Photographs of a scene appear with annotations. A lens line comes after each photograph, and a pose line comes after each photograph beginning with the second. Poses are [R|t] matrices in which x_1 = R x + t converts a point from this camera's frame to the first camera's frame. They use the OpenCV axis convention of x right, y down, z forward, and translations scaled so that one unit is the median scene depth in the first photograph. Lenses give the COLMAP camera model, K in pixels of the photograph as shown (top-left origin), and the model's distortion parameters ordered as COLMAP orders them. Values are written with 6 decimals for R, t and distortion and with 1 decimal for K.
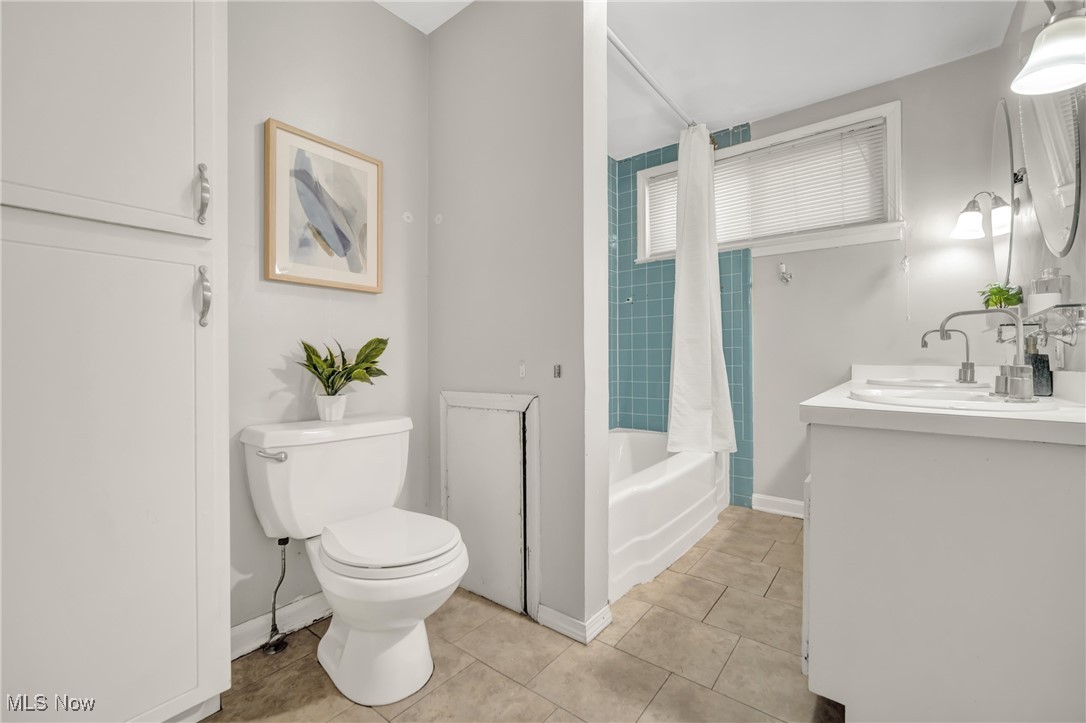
lens RADIAL K [[459.4, 0, 543.5], [0, 459.4, 356.9], [0, 0, 1]] dist [-0.004444, 0.000455]
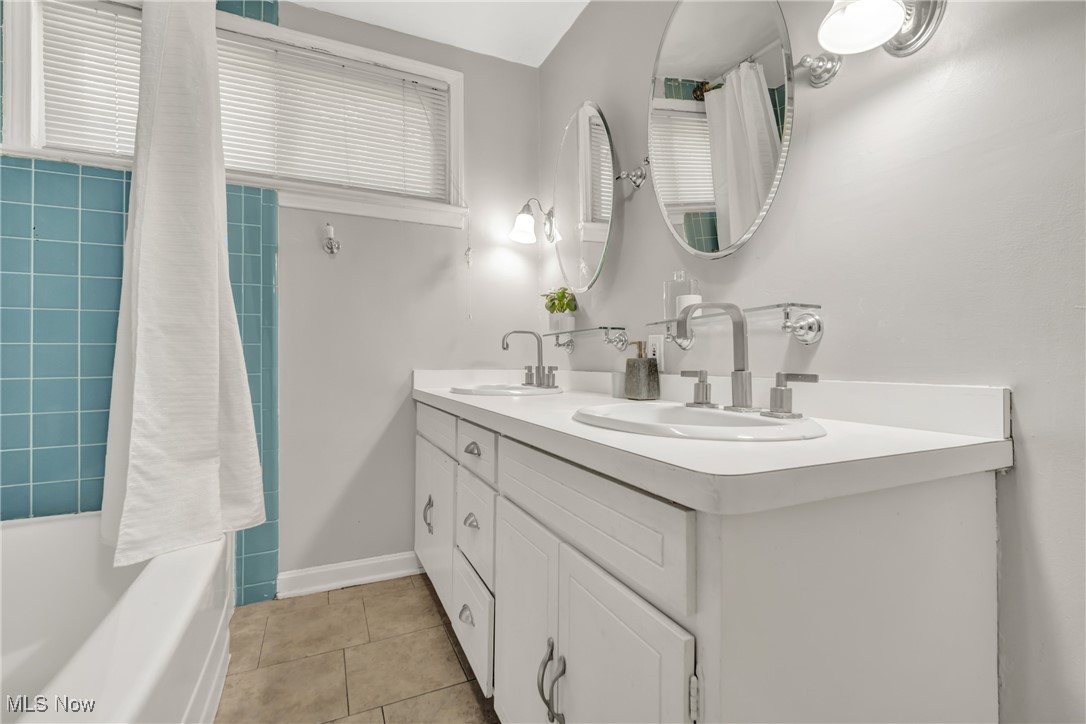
lens RADIAL K [[459.4, 0, 547.1], [0, 459.4, 353.8], [0, 0, 1]] dist [-0.004444, 0.000455]
pose [[0.436773, 0.011928, 0.899493, 0.046880], [-0.001180, 0.999919, -0.012687, -0.001284], [-0.899571, 0.004480, 0.436752, 0.424506]]
